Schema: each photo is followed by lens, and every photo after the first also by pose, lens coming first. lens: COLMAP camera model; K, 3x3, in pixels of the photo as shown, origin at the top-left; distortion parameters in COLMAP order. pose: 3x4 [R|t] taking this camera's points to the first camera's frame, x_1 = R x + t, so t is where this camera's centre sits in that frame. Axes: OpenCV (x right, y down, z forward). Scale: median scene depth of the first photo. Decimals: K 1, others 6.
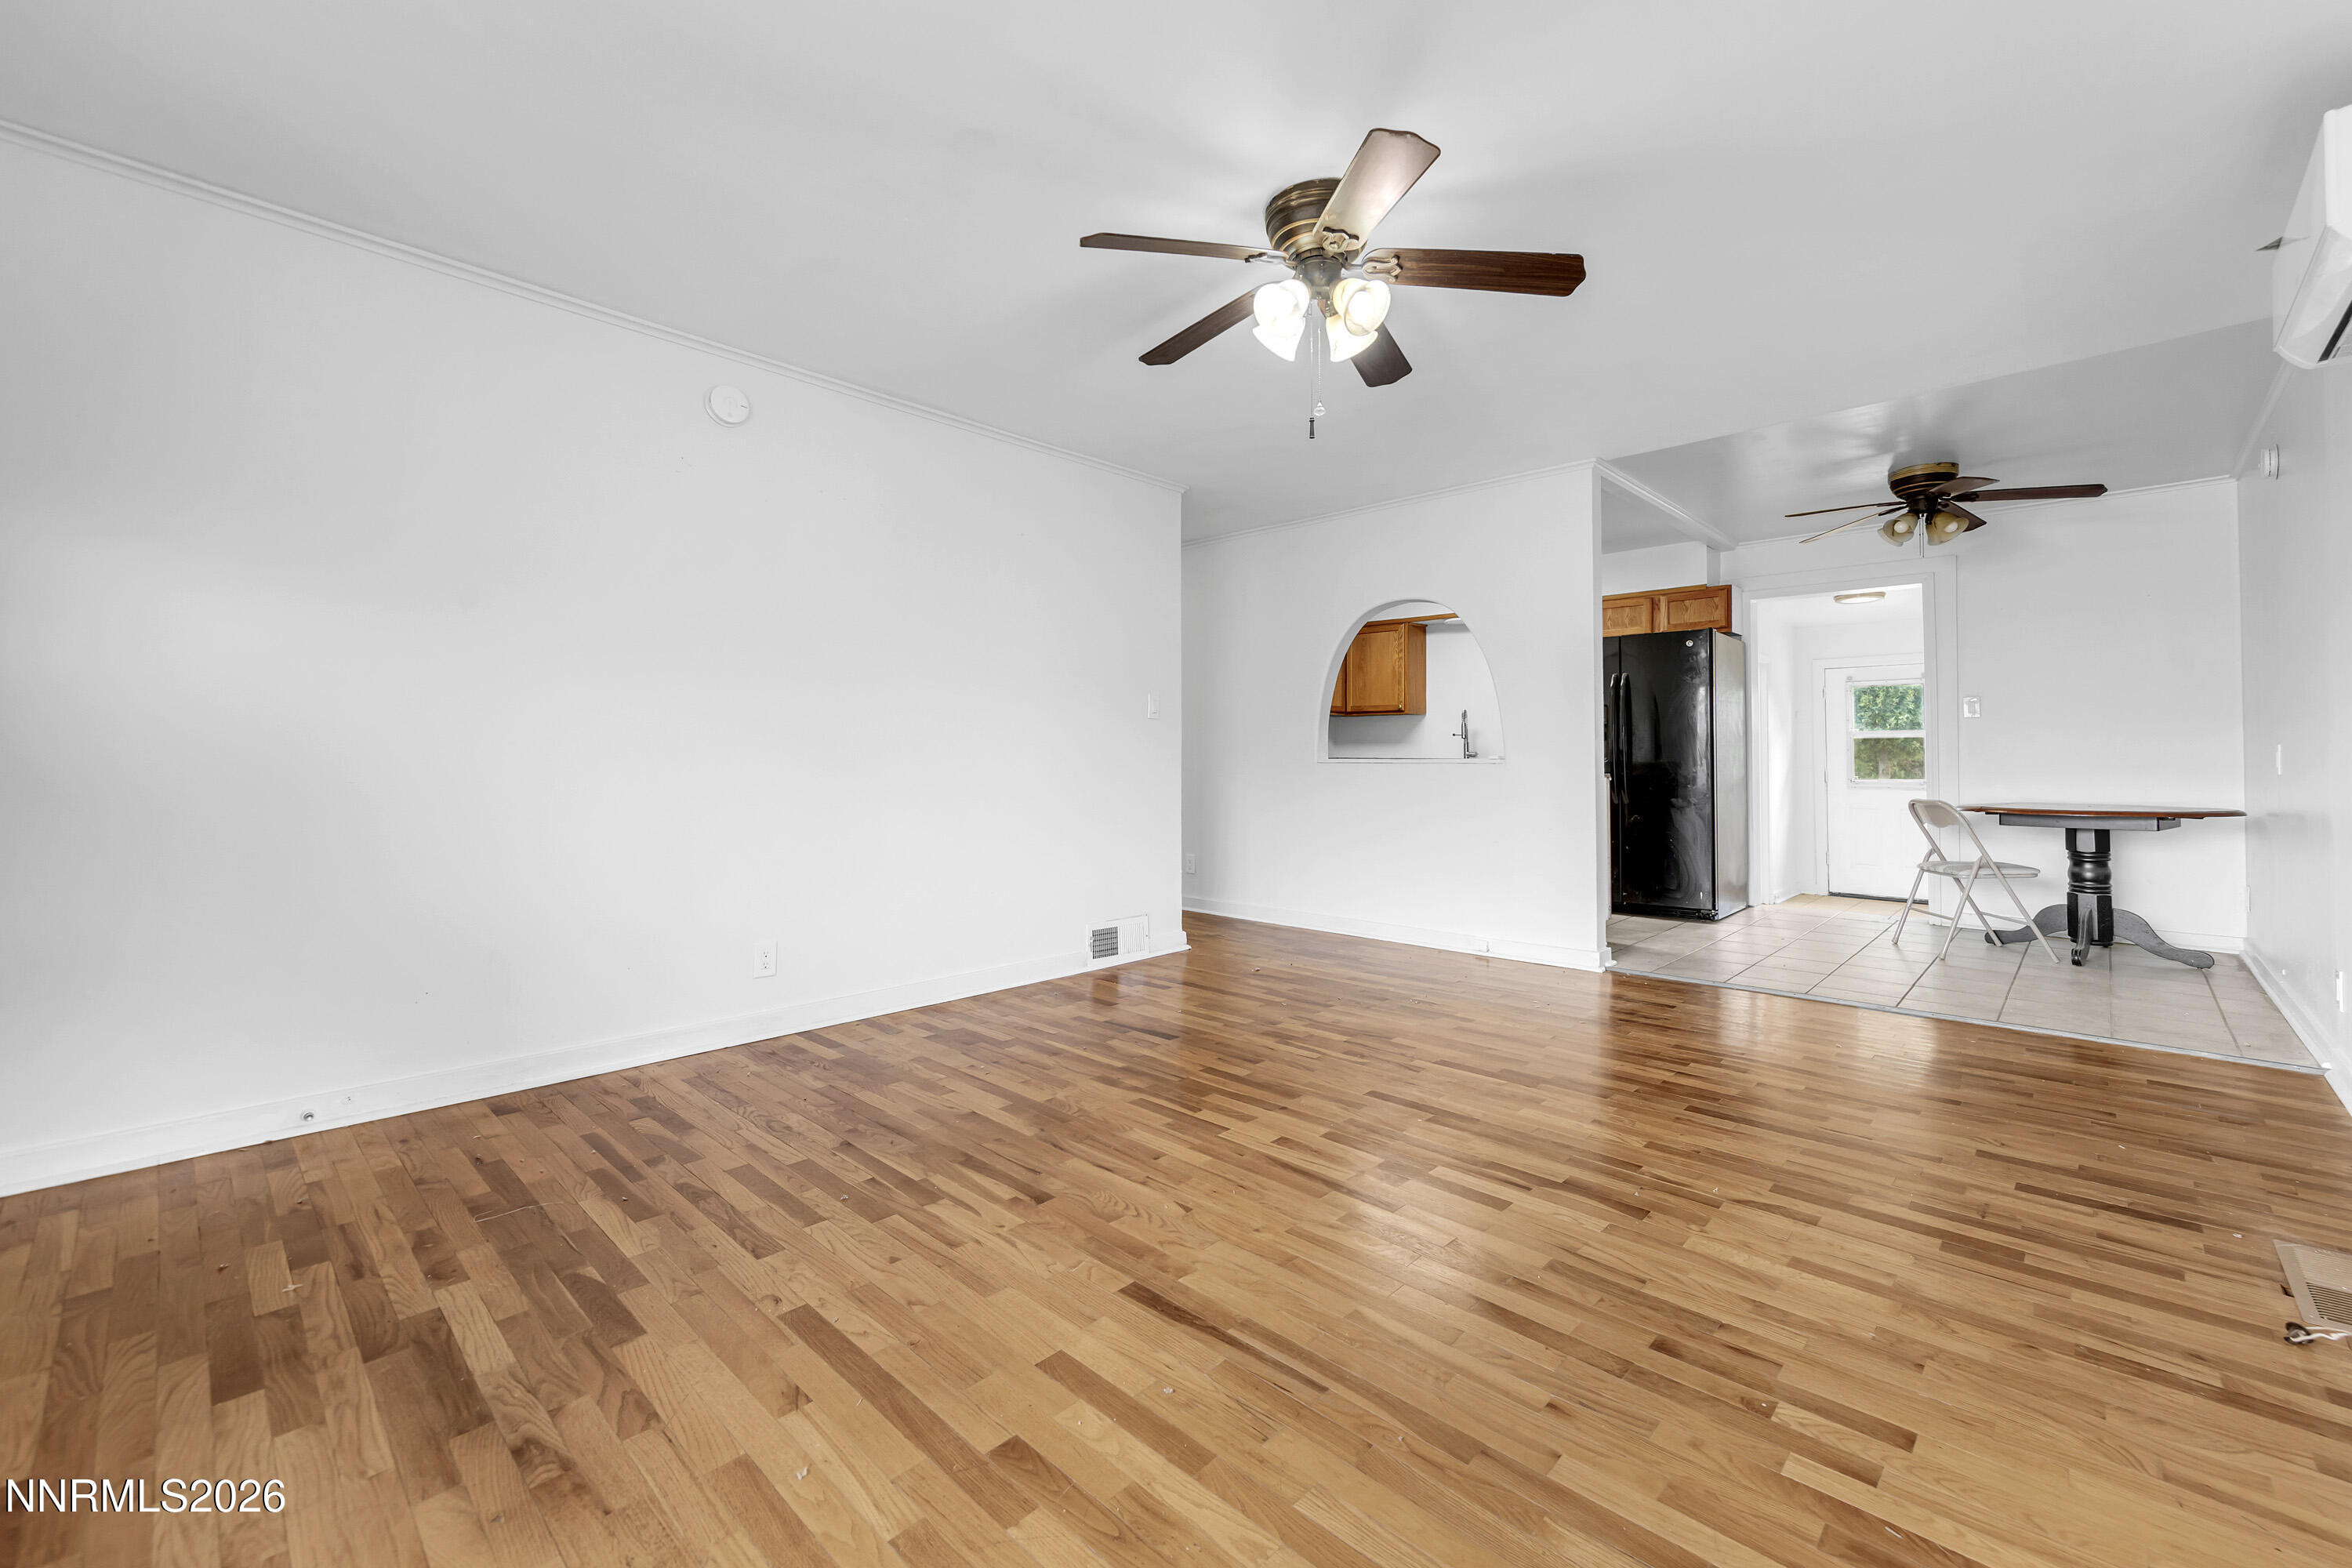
lens RADIAL K [[955.9, 0, 1186.5], [0, 955.9, 761.2], [0, 0, 1]] dist [-0.000141, -0.000330]
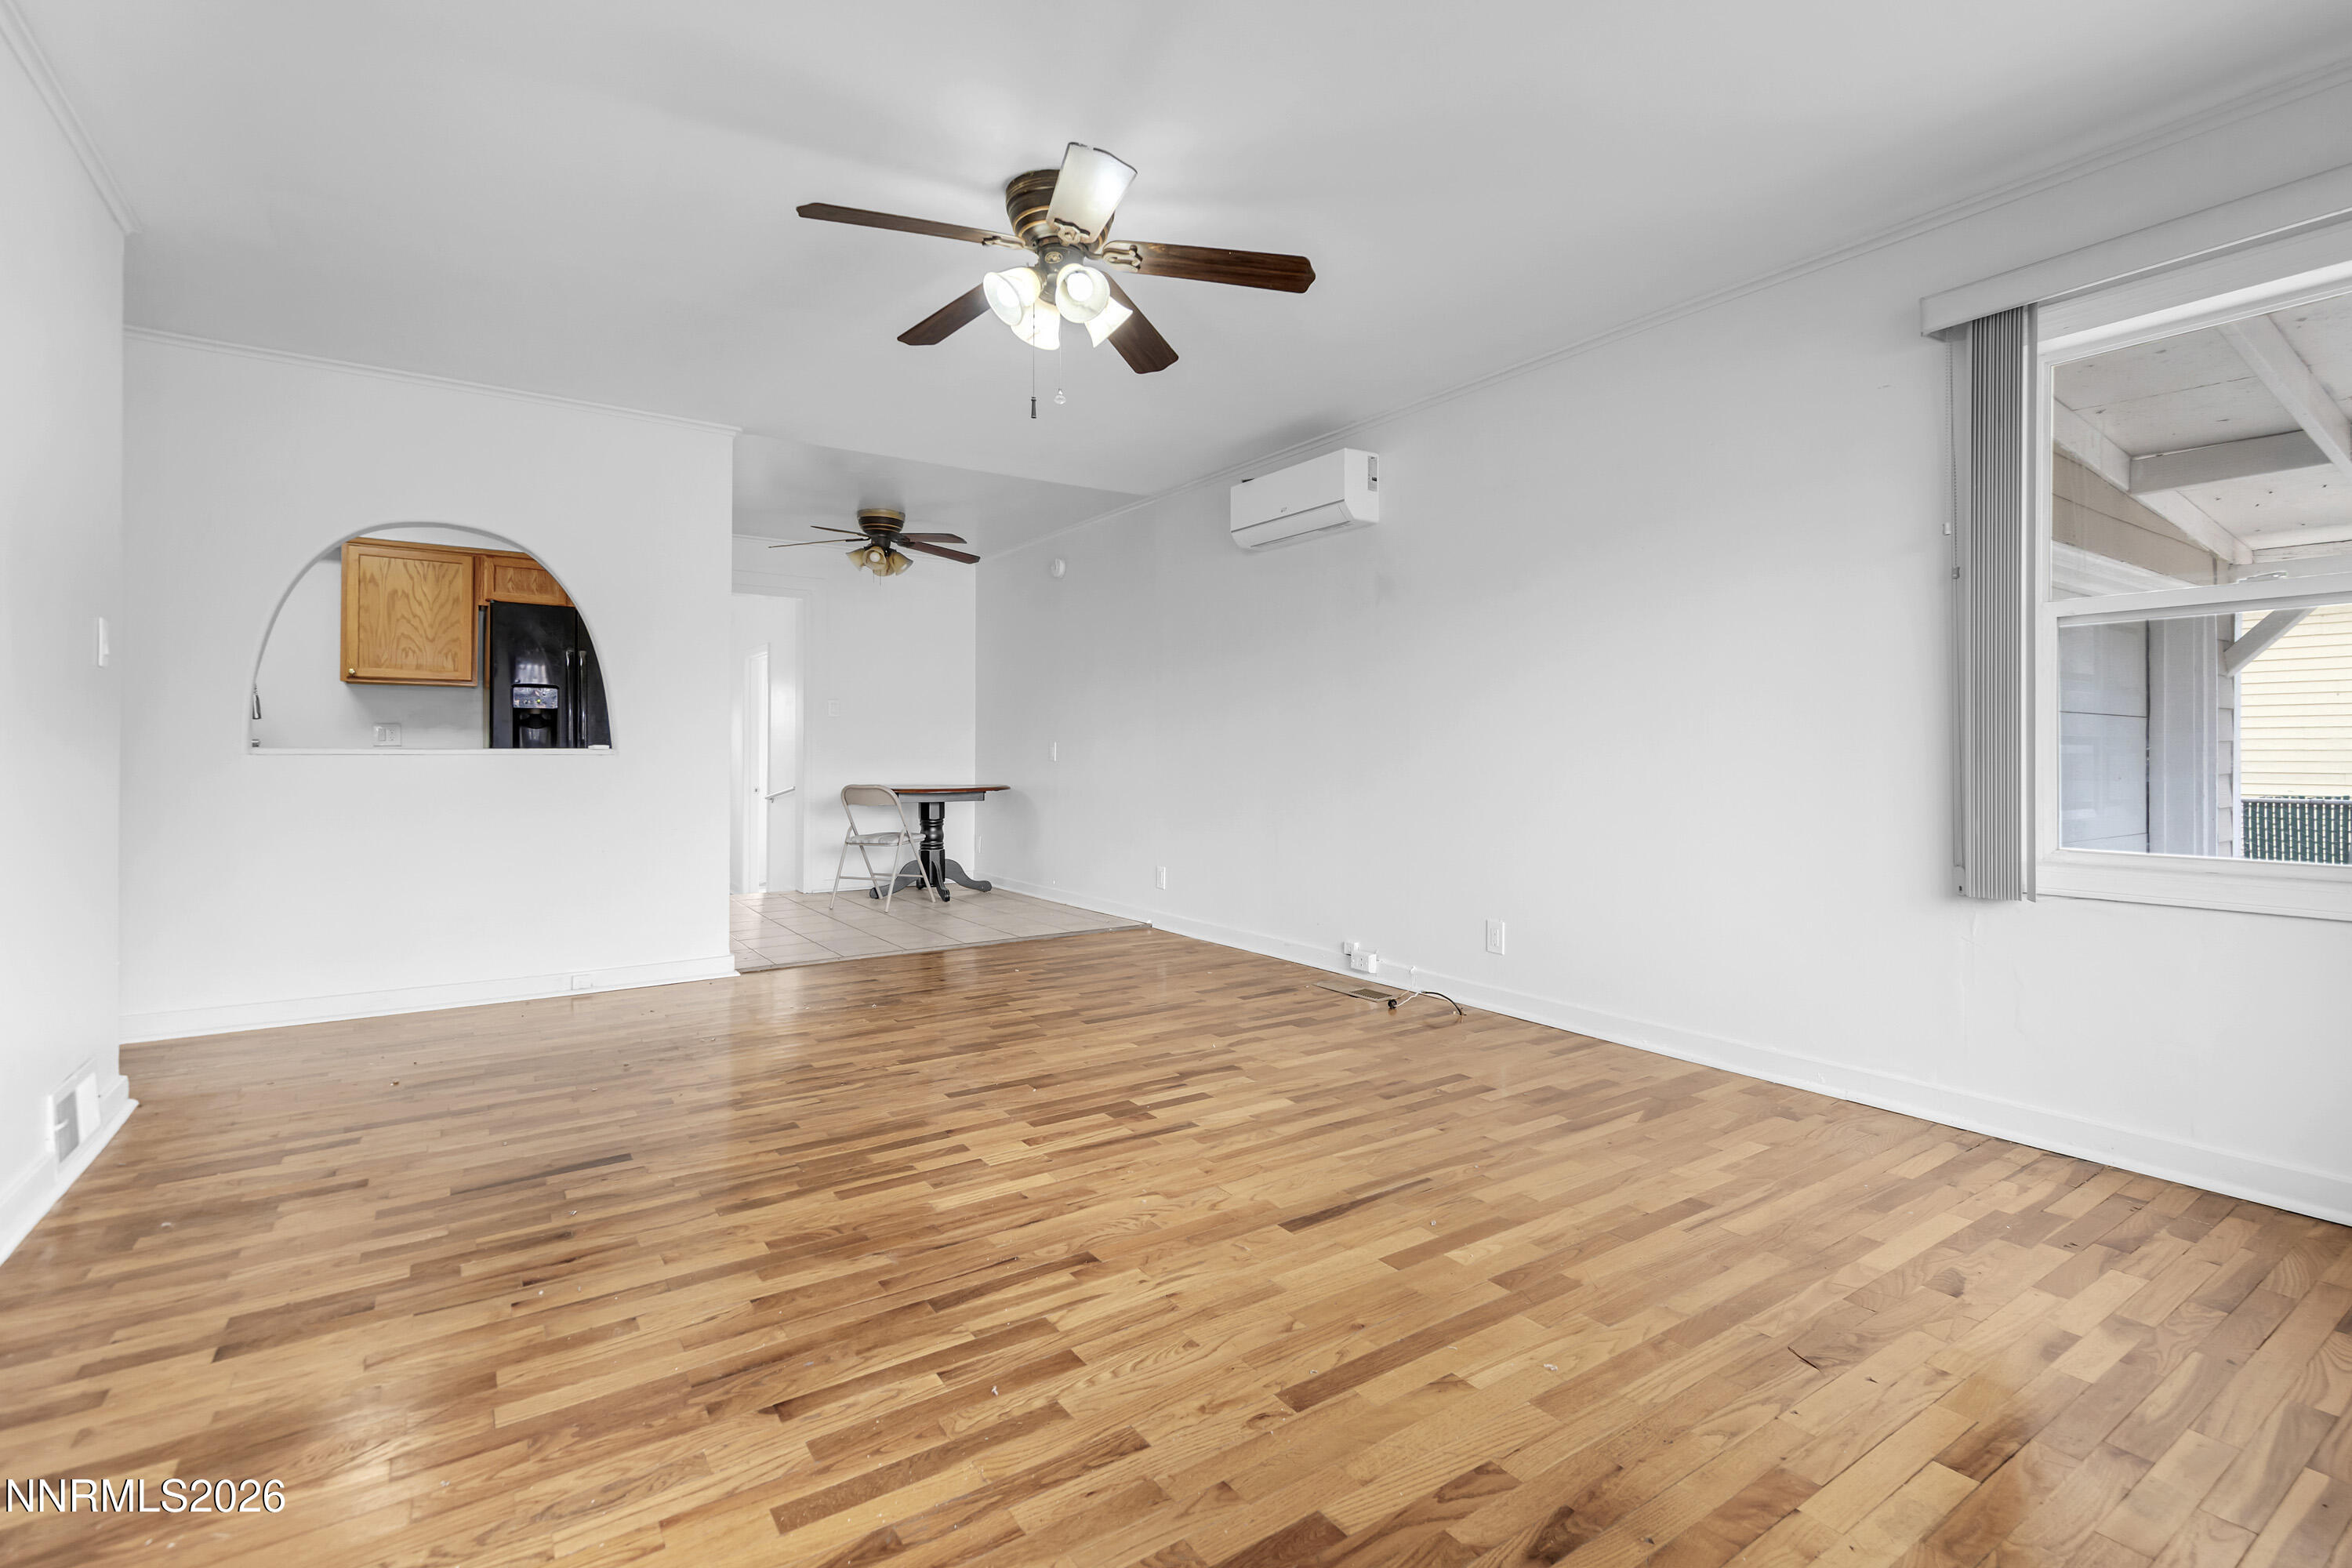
lens RADIAL K [[1072.6, 0, 1172.1], [0, 1072.6, 742.1], [0, 0, 1]] dist [-0.000307, -0.000052]
pose [[0.227062, 0.007313, 0.973853, -0.935172], [0.005486, 0.999946, -0.008788, -0.002003], [-0.973865, 0.007339, 0.227010, 0.602354]]
